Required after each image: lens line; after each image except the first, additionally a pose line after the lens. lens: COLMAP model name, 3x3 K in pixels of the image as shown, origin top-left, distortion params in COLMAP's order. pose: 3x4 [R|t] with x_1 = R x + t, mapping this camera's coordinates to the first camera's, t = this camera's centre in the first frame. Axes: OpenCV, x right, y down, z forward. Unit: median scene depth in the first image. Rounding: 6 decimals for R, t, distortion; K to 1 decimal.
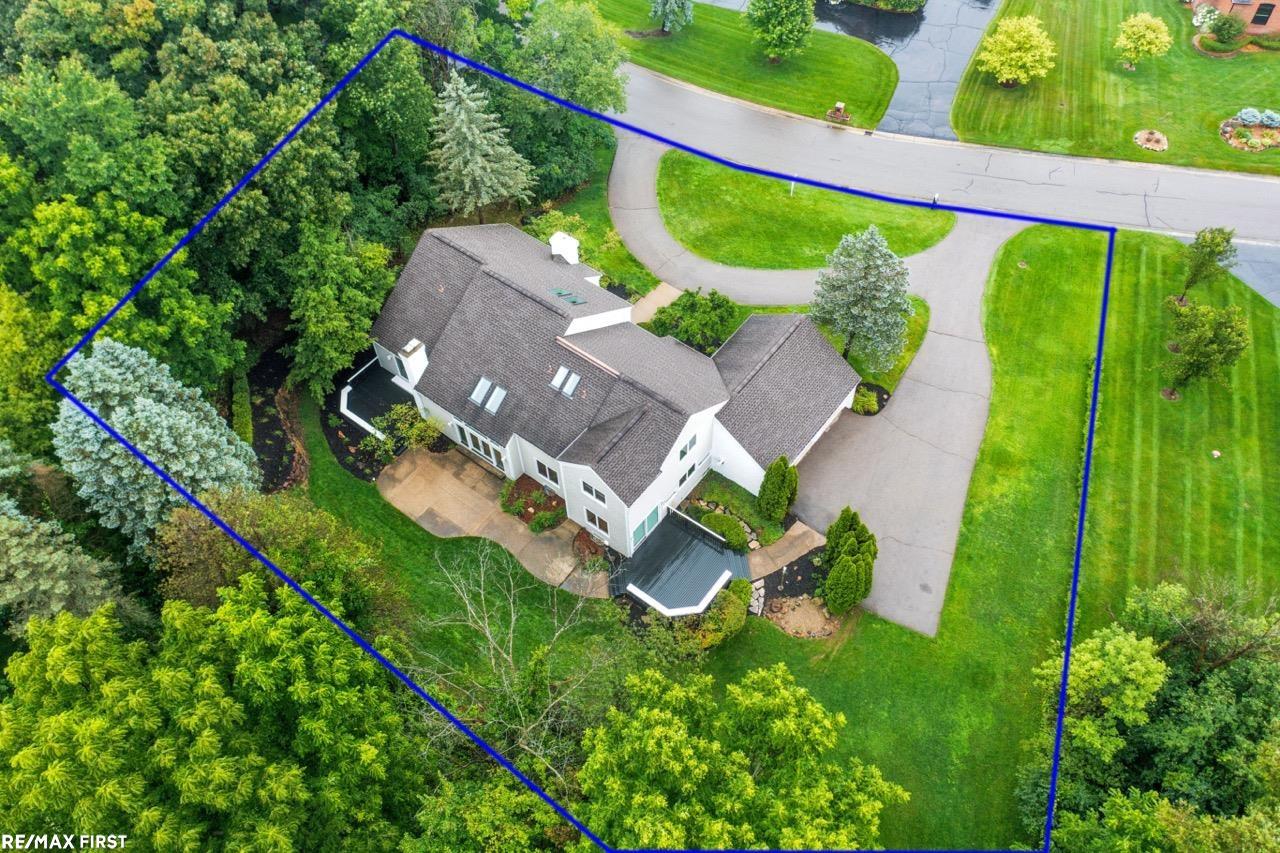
lens RADIAL K [[1023.2, 0, 640.0], [0, 1023.2, 426.5], [0, 0, 1]] dist [0.001059, 0.003053]
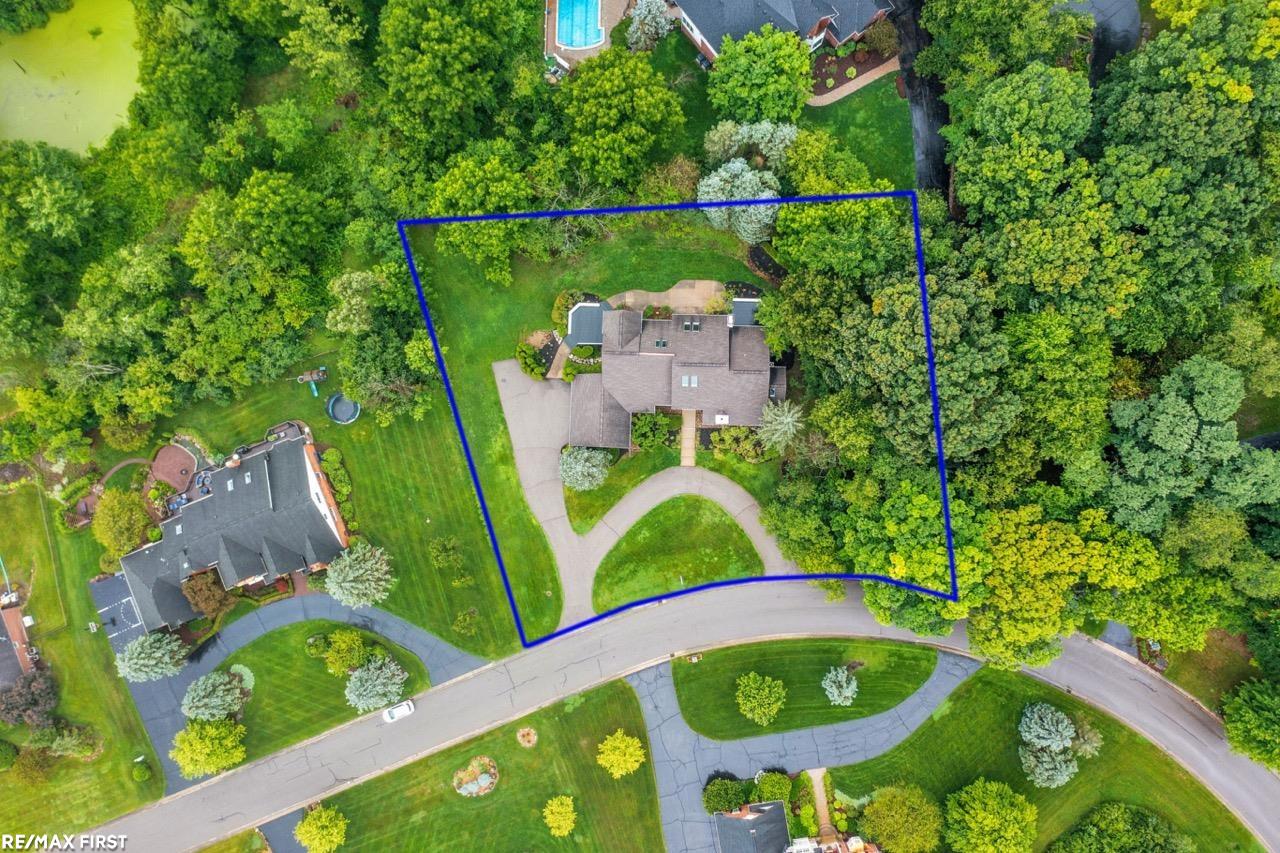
lens RADIAL K [[1023.2, 0, 640.0], [0, 1023.2, 426.5], [0, 0, 1]] dist [0.001059, 0.003053]
pose [[-0.811470, 0.583509, 0.032143, 0.000535], [-0.420915, -0.621740, 0.660507, -1.588432], [0.405396, 0.522453, 0.750131, -0.615678]]
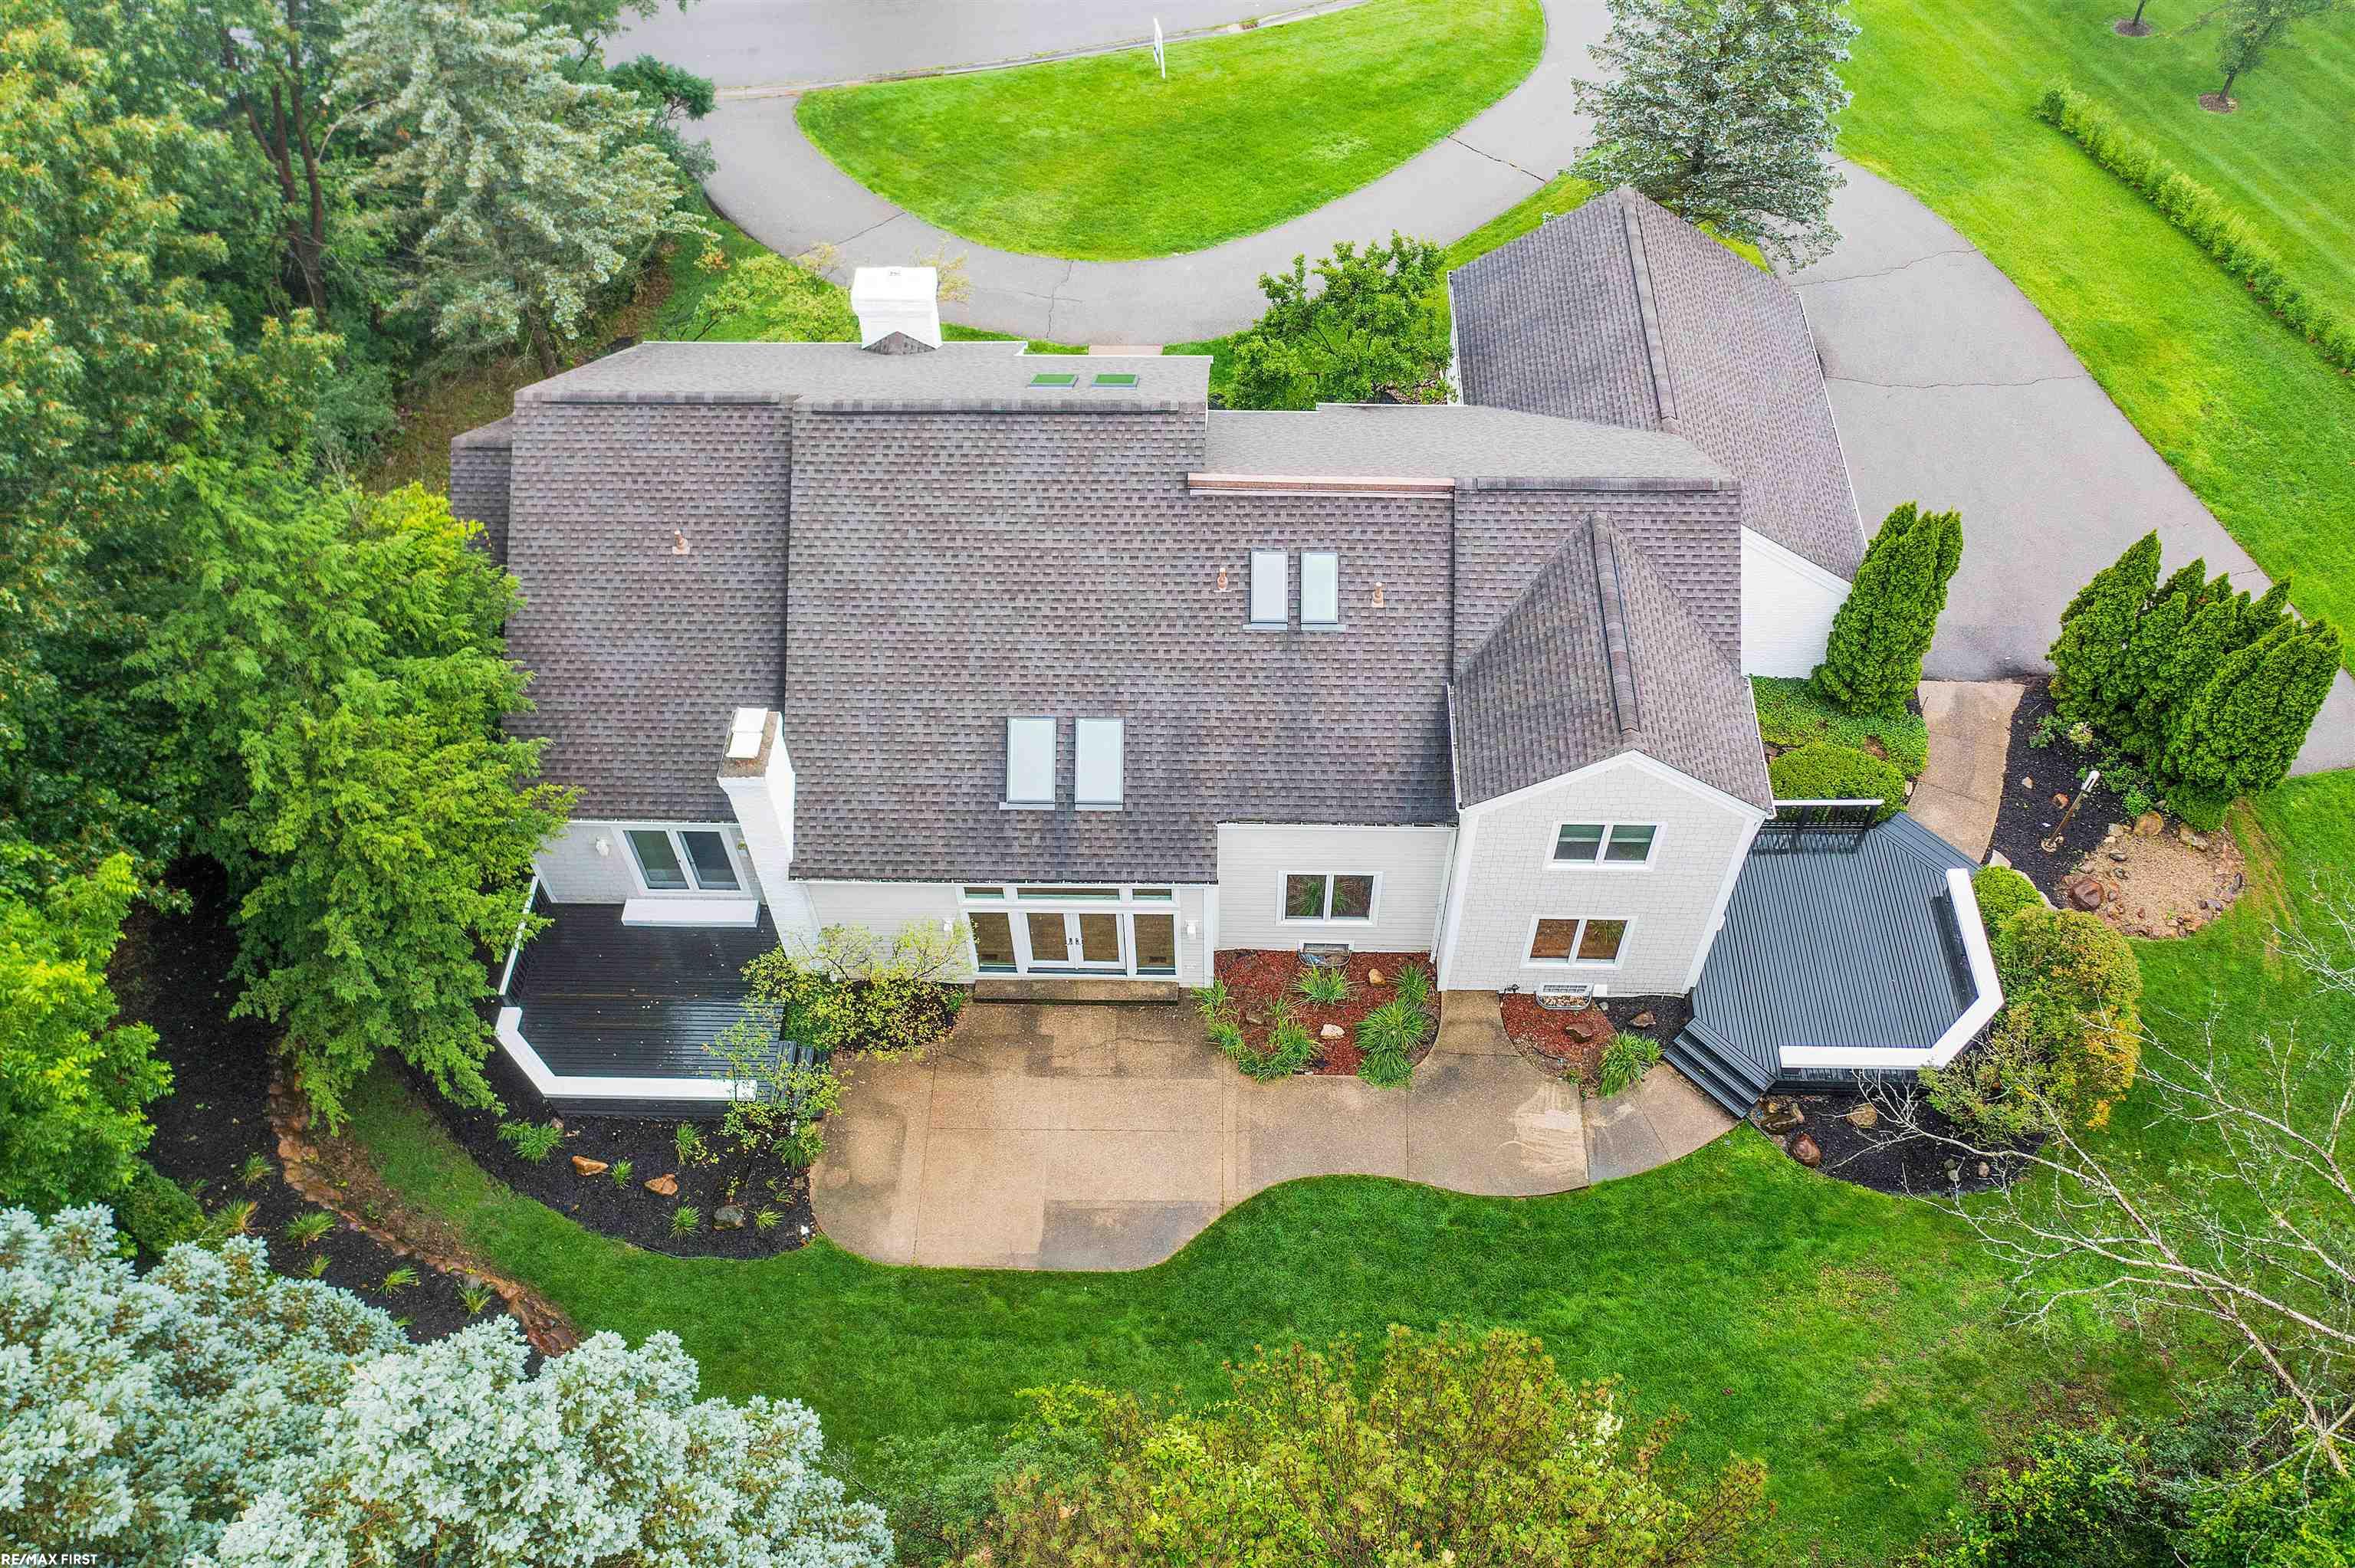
lens RADIAL K [[1882.3, 0, 1177.5], [0, 1882.3, 784.0], [0, 0, 1]] dist [0.001059, 0.003053]
pose [[0.808456, -0.463137, 0.363184, -0.318704], [0.470982, 0.879144, 0.072679, -0.048377], [-0.352951, 0.112295, 0.928879, 0.476904]]
